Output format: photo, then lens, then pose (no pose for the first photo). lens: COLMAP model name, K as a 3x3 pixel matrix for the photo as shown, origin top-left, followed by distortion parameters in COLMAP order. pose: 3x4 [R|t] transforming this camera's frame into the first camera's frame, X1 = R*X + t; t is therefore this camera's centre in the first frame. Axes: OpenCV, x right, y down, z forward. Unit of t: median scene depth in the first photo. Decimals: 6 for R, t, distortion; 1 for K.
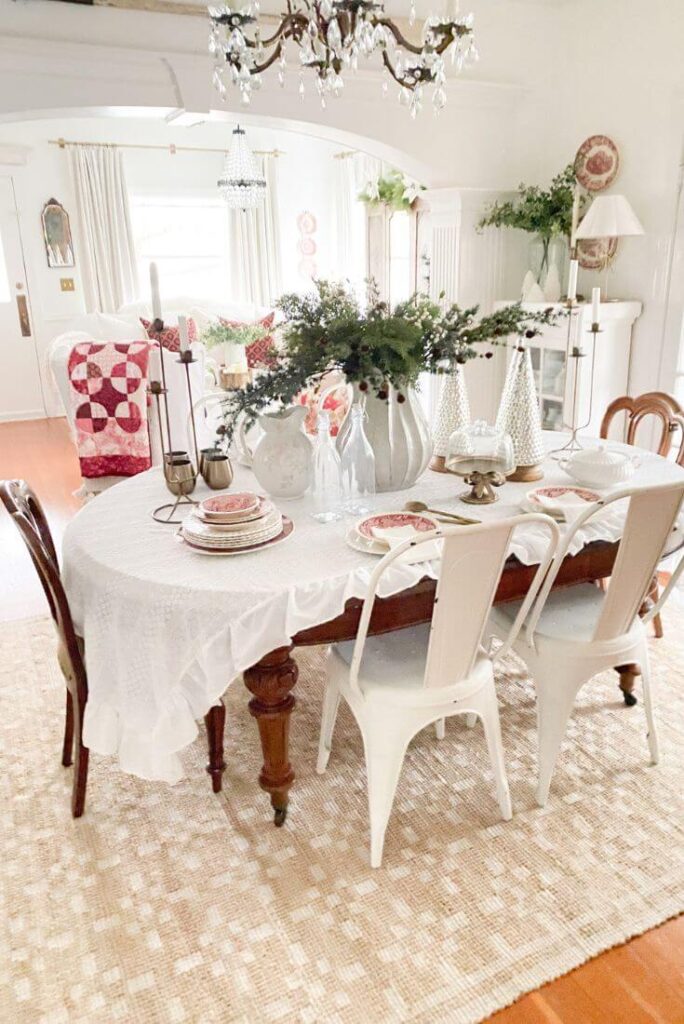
lens RADIAL K [[786.4, 0, 383.7], [0, 786.4, 506.2], [0, 0, 1]] dist [0.027888, -0.039691]
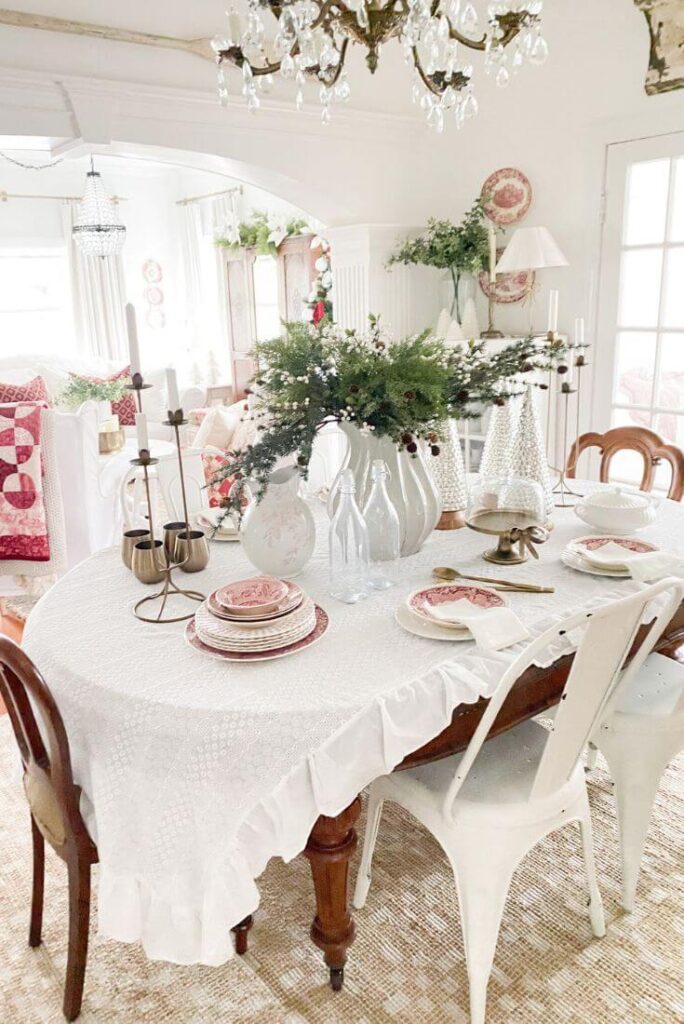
lens RADIAL K [[786.4, 0, 321.1], [0, 786.4, 504.5], [0, 0, 1]] dist [0.027888, -0.039691]
pose [[0.985010, -0.074812, 0.155431, -0.186240], [0.083967, 0.995048, -0.053182, -0.034294], [-0.150683, 0.065436, 0.986414, 0.141270]]
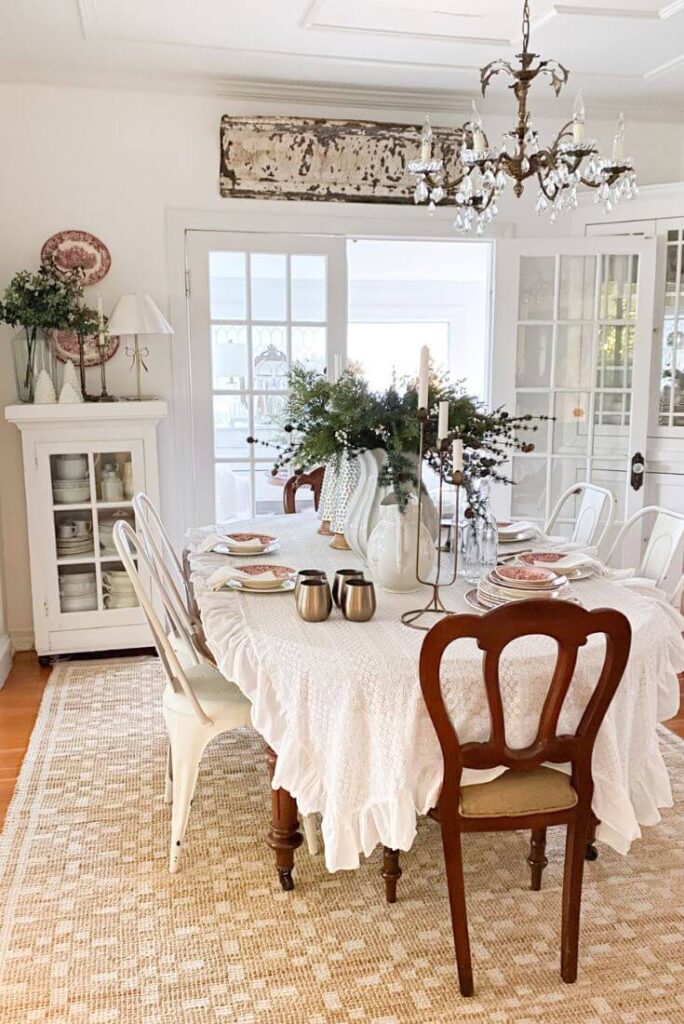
lens RADIAL K [[940.9, 0, 348.4], [0, 940.9, 511.4], [0, 0, 1]] dist [0.037066, 0.000000]
pose [[0.261769, -0.149105, 0.953543, -1.068237], [0.299962, 0.951633, 0.066460, -0.175109], [-0.917333, 0.268629, 0.293833, 0.630527]]
